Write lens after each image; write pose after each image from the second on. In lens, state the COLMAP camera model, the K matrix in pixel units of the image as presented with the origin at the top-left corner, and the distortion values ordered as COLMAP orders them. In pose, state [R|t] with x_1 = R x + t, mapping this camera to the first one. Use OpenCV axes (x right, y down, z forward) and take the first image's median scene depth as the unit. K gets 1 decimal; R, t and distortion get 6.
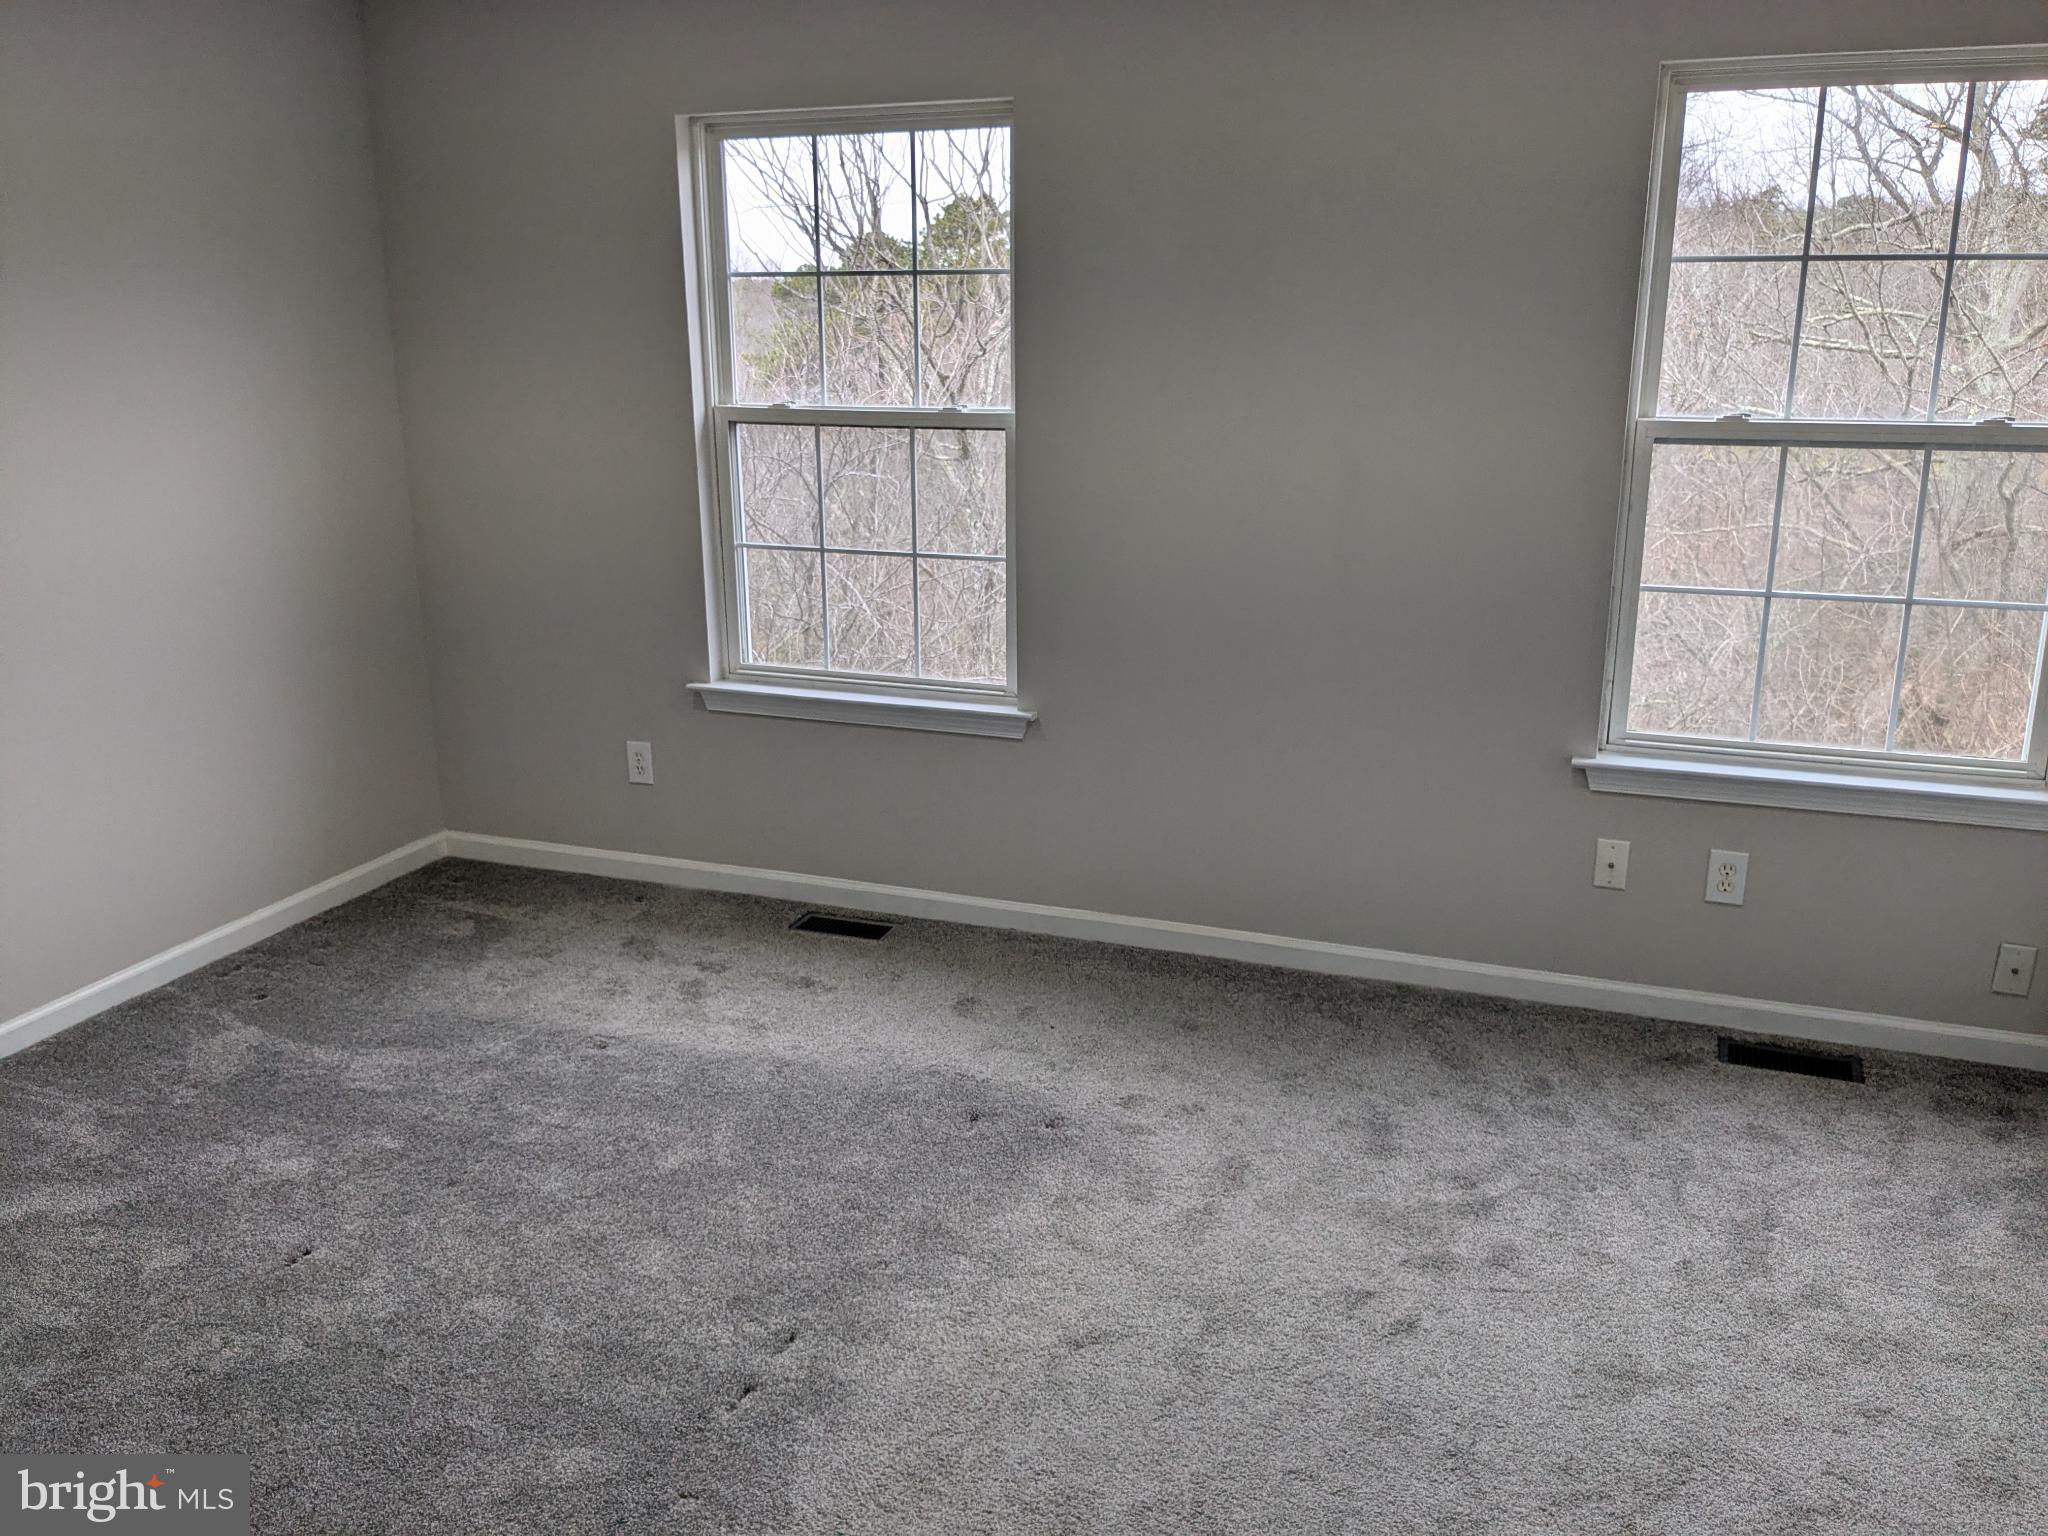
lens RADIAL K [[1619.2, 0, 1032.5], [0, 1619.2, 774.1], [0, 0, 1]] dist [0.005194, -0.003218]
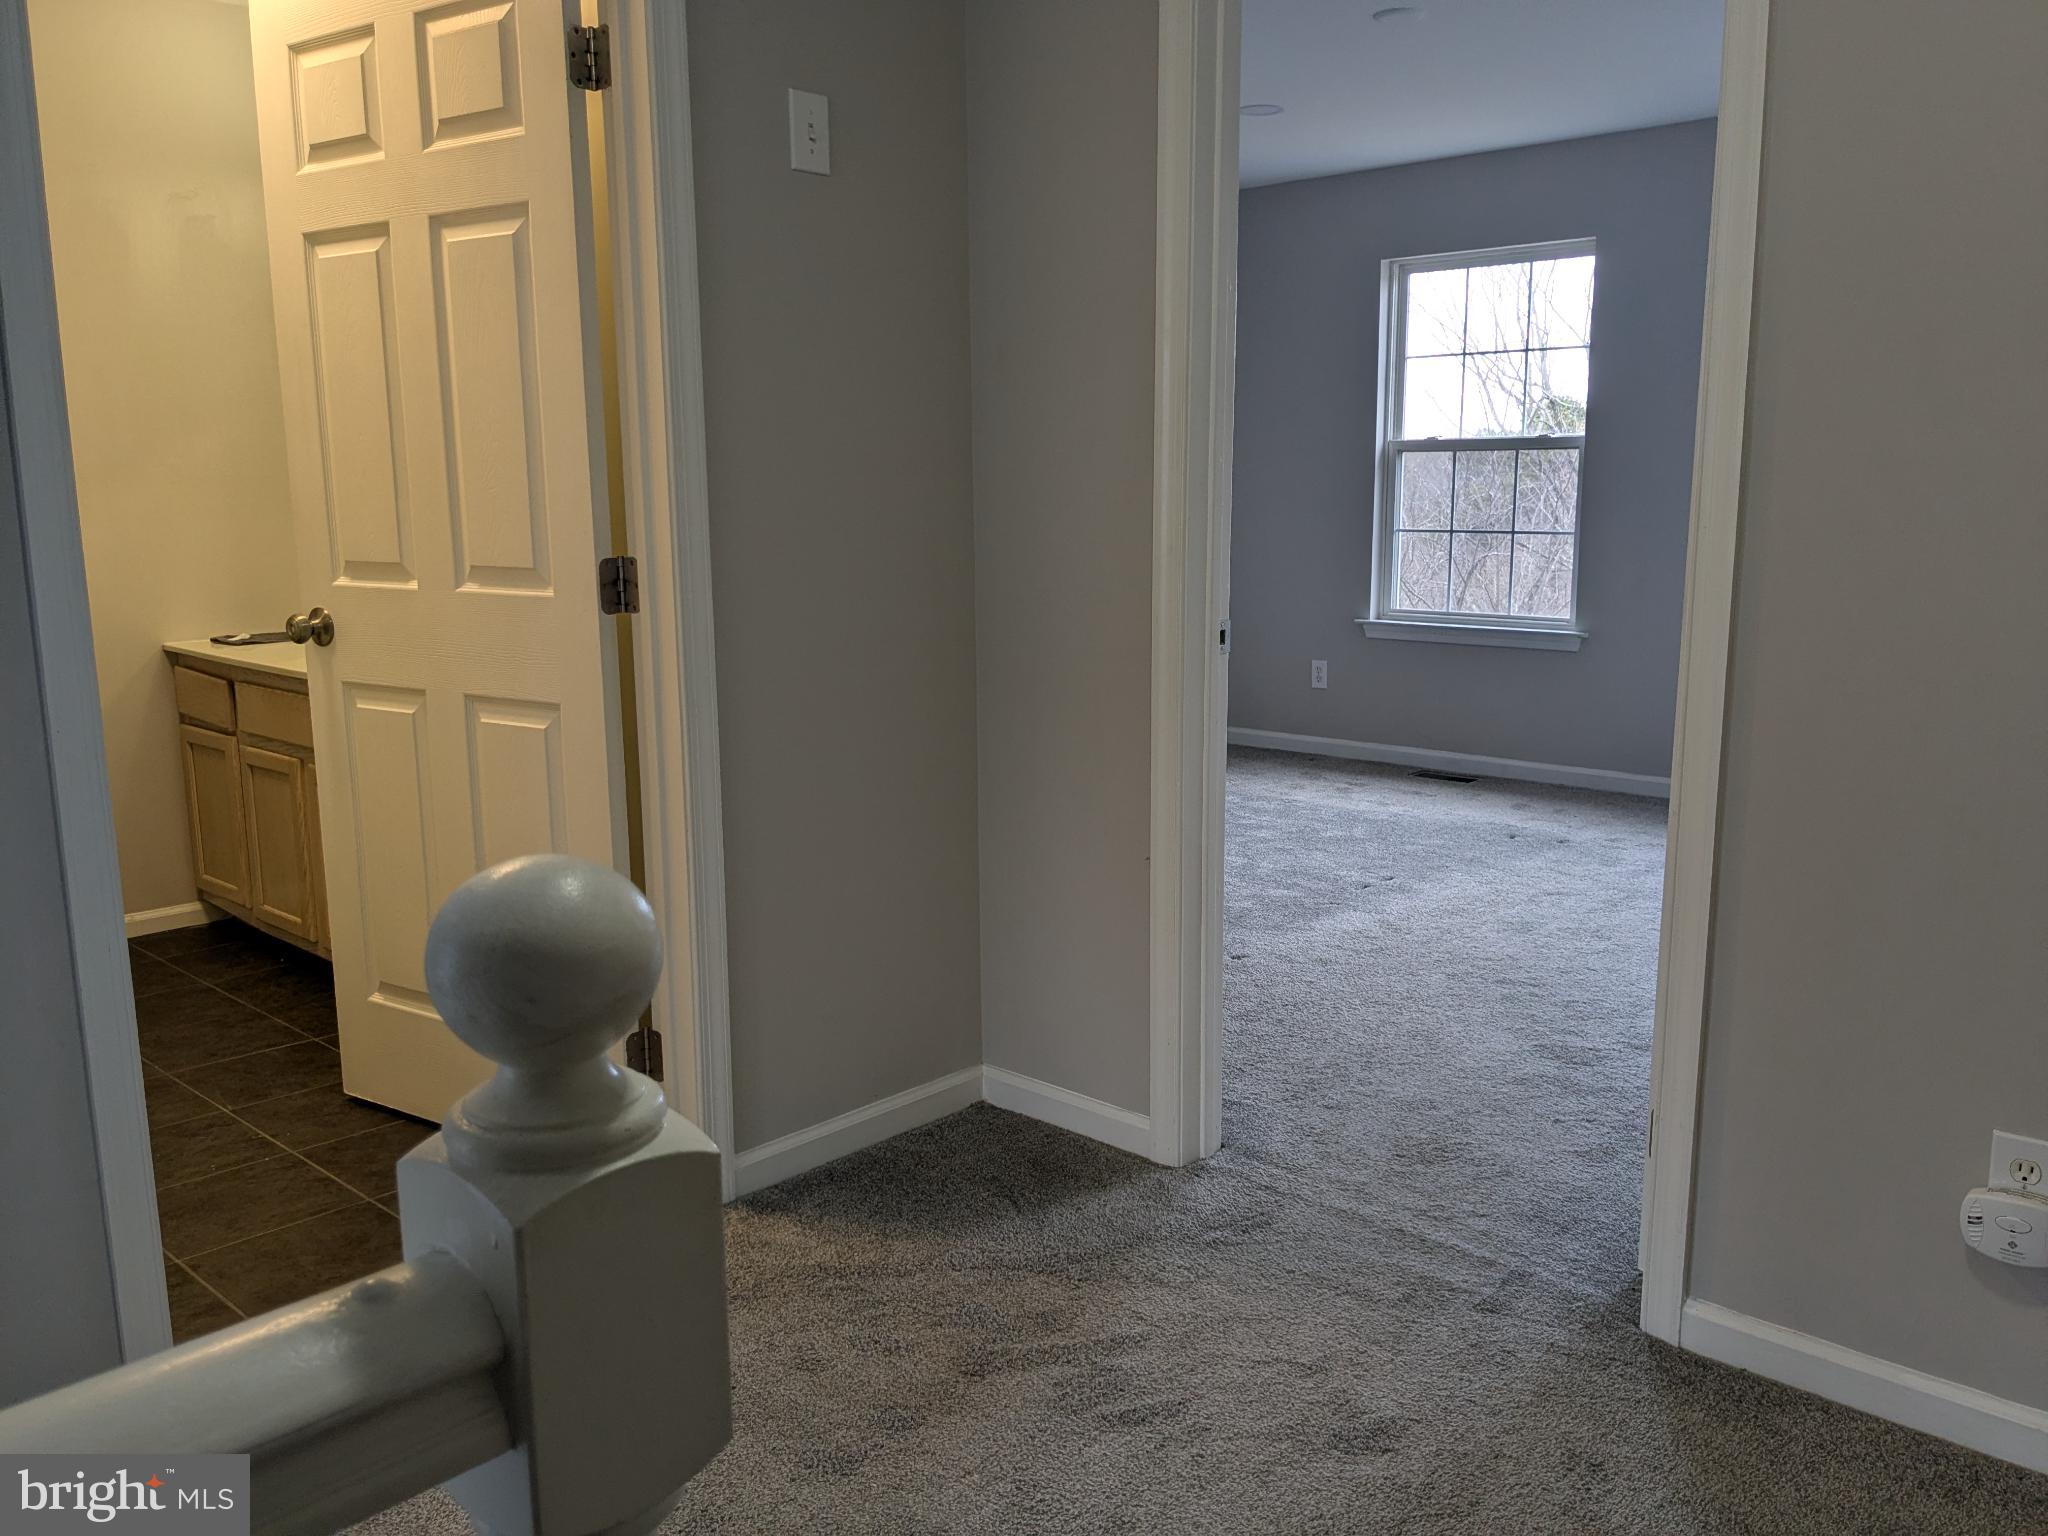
lens RADIAL K [[1619.2, 0, 1016.0], [0, 1619.2, 766.8], [0, 0, 1]] dist [0.005194, -0.003218]
pose [[0.917942, 0.068474, -0.390761, 0.107496], [-0.104687, 0.991887, -0.072112, 0.240457], [0.382653, 0.107102, 0.917663, -0.549464]]
